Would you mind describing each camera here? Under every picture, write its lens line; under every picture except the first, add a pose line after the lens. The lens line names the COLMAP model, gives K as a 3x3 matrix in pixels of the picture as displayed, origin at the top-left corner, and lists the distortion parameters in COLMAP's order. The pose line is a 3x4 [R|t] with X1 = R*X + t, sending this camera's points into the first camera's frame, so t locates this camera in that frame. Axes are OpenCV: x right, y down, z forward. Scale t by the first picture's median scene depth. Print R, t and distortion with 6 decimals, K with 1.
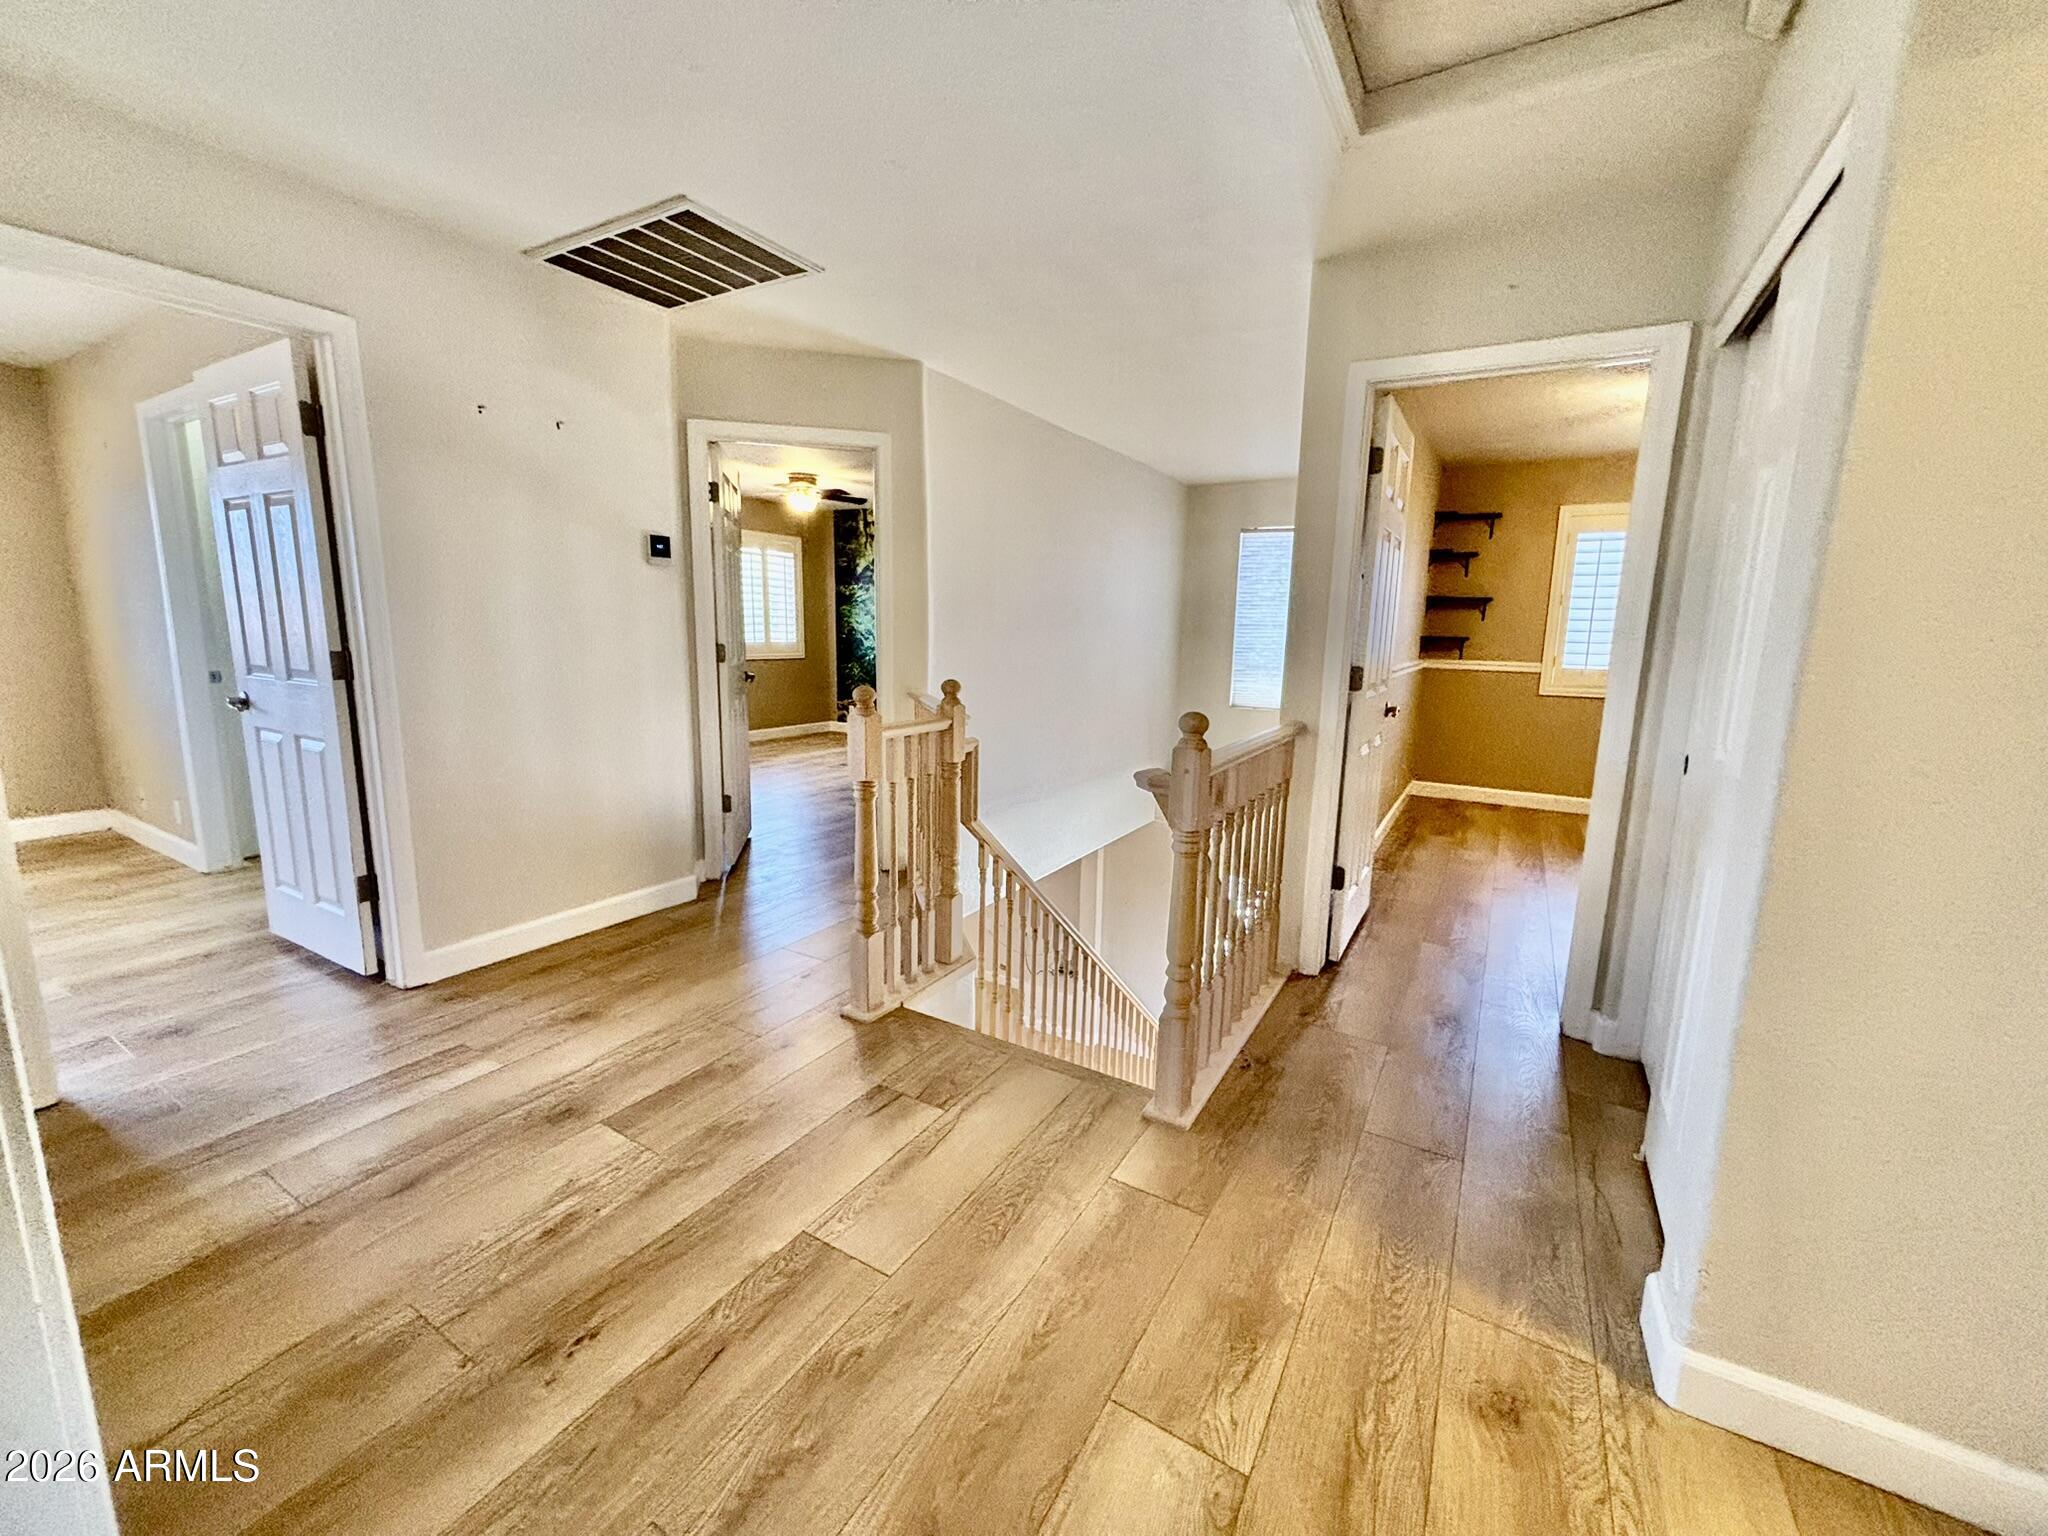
lens RADIAL K [[822.9, 0, 1024.0], [0, 822.9, 768.0], [0, 0, 1]] dist [0.001122, -0.000062]
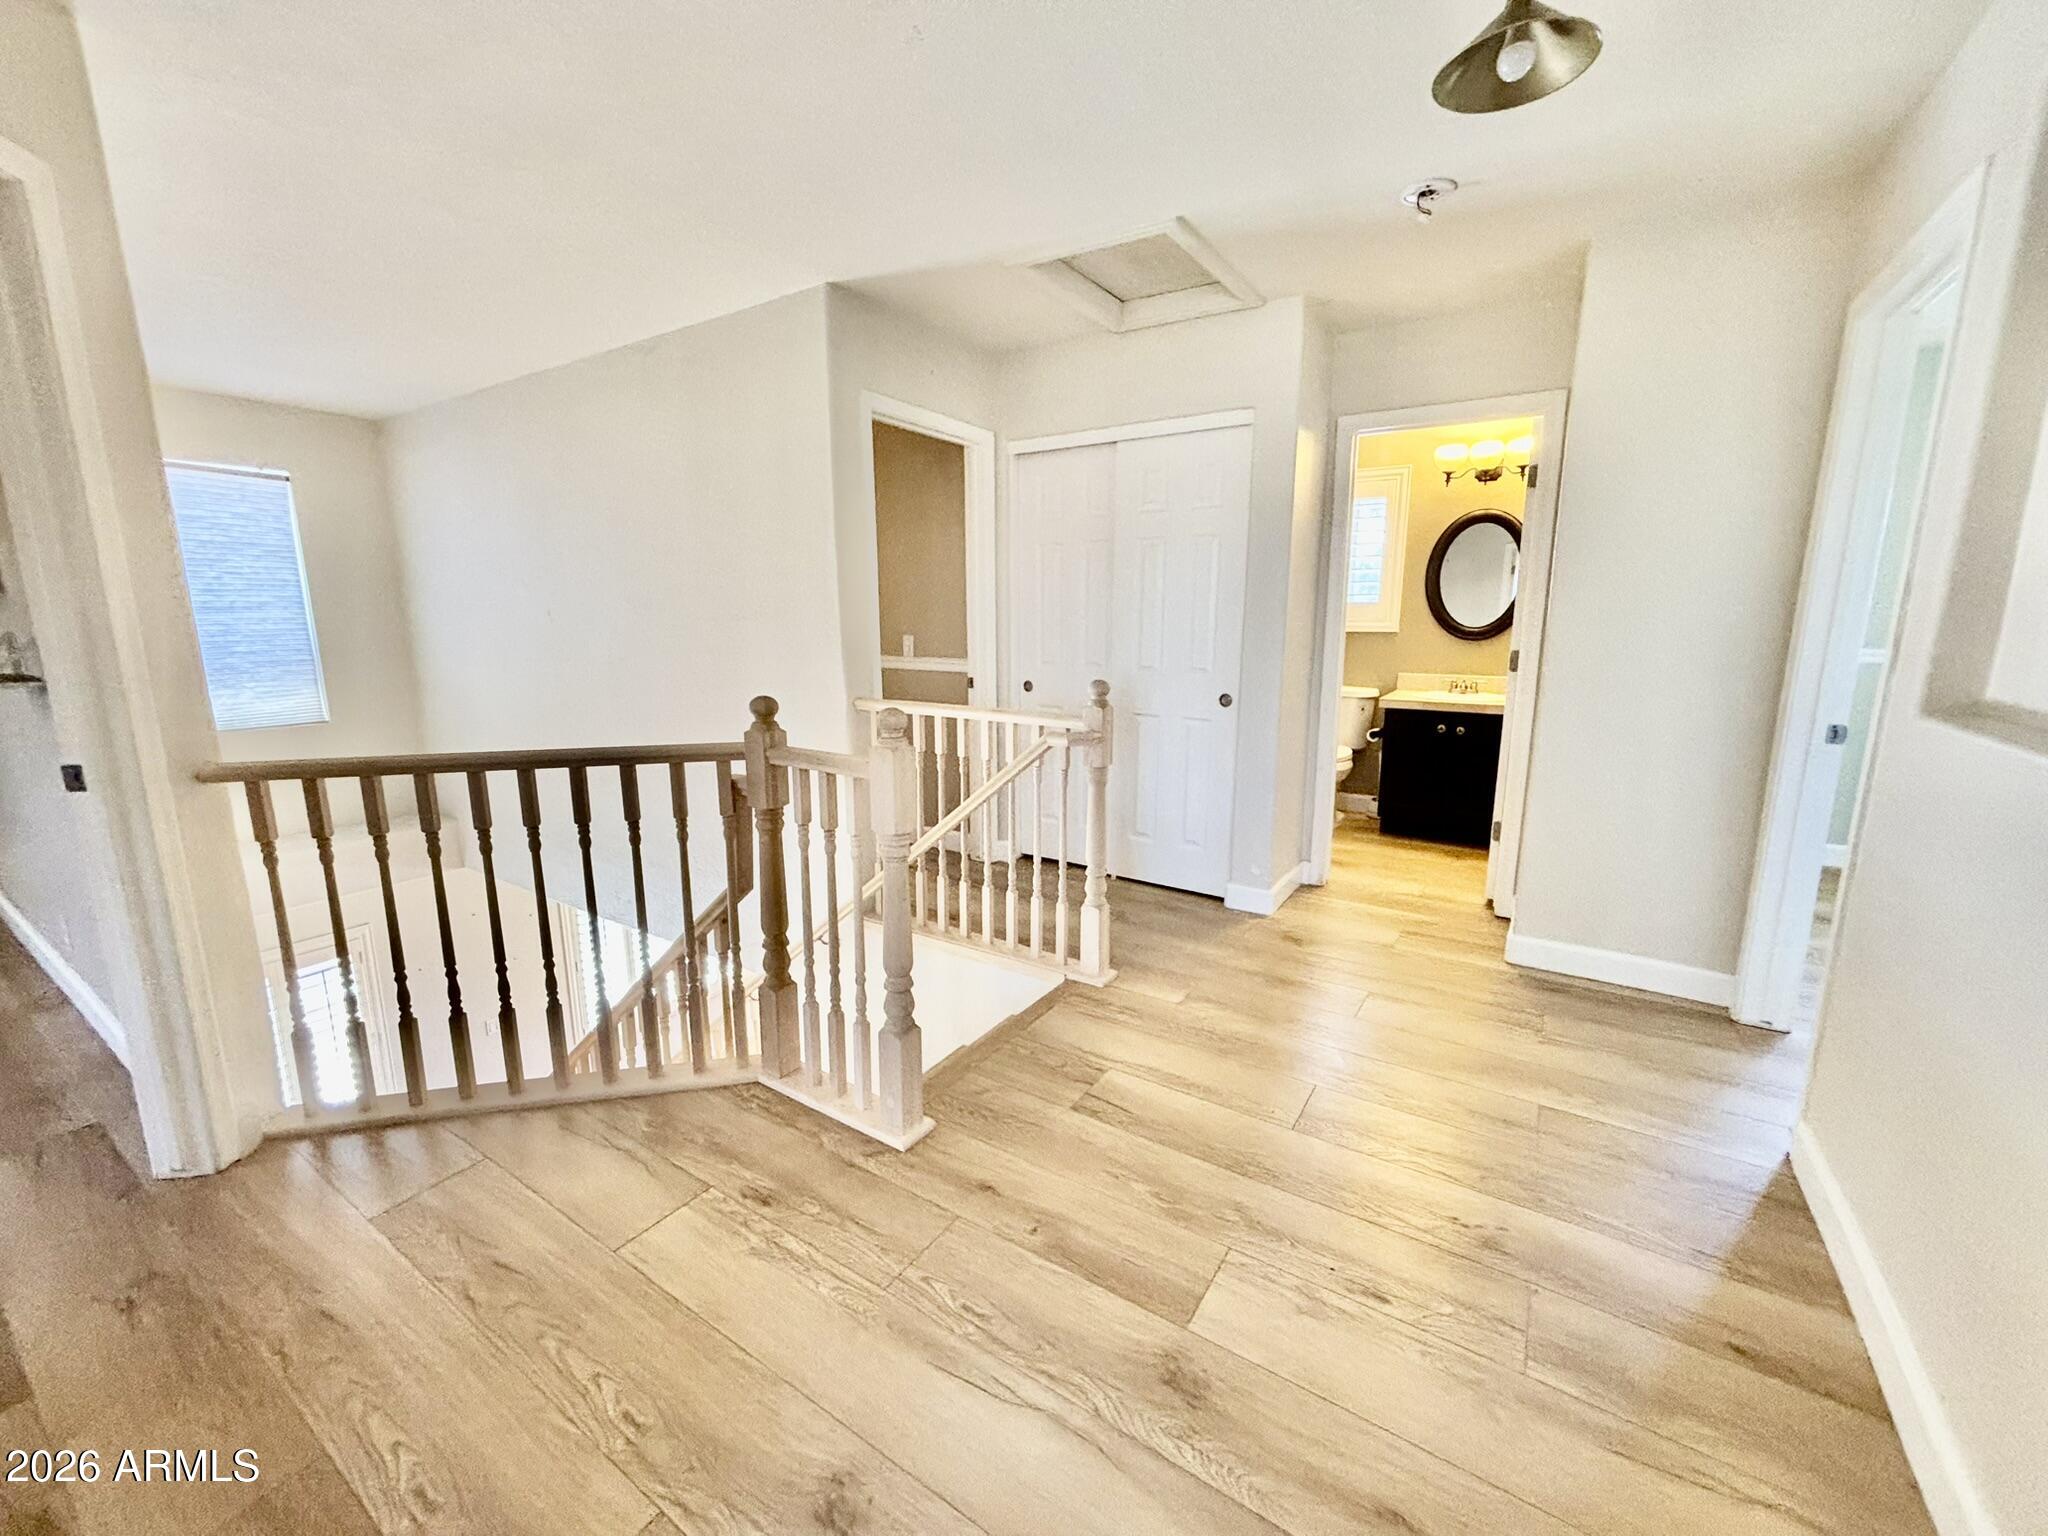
lens RADIAL K [[822.9, 0, 1024.0], [0, 822.9, 768.0], [0, 0, 1]] dist [0.001122, -0.000062]
pose [[0.045199, -0.211590, 0.976313, -1.174095], [0.169901, 0.964702, 0.201208, -0.227074], [-0.984424, 0.156782, 0.079553, 1.048254]]
